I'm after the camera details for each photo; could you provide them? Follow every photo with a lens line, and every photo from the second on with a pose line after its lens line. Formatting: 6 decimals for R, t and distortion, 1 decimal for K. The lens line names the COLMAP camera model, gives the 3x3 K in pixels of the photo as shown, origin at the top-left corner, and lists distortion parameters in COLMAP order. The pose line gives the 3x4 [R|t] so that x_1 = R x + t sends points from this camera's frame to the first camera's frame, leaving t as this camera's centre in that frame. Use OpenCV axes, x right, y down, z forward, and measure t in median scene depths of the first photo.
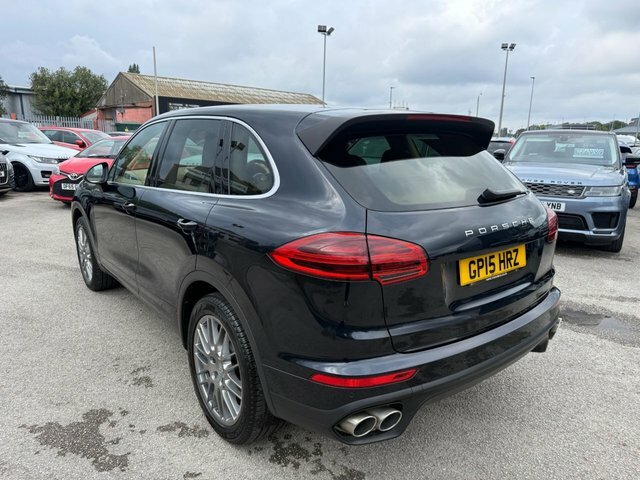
lens RADIAL K [[445.0, 0, 317.9], [0, 445.0, 244.0], [0, 0, 1]] dist [0.022021, -0.030222]
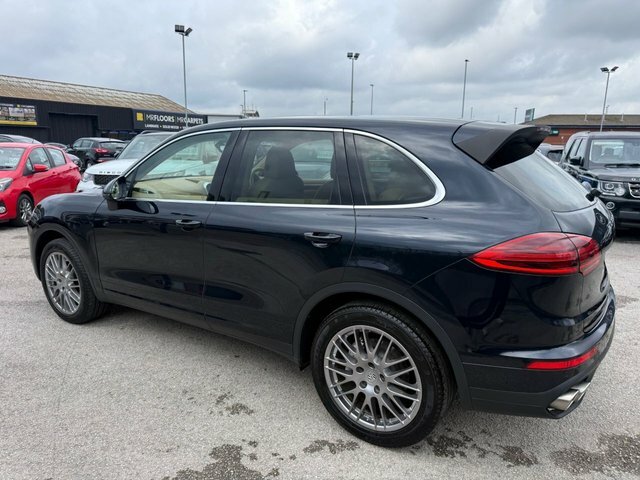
lens RADIAL K [[445.0, 0, 317.9], [0, 445.0, 244.0], [0, 0, 1]] dist [0.022021, -0.030222]
pose [[0.951871, -0.077769, 0.296469, -0.550714], [0.079556, 0.996812, 0.006053, -0.033259], [-0.295995, 0.017824, 0.955023, 0.060280]]
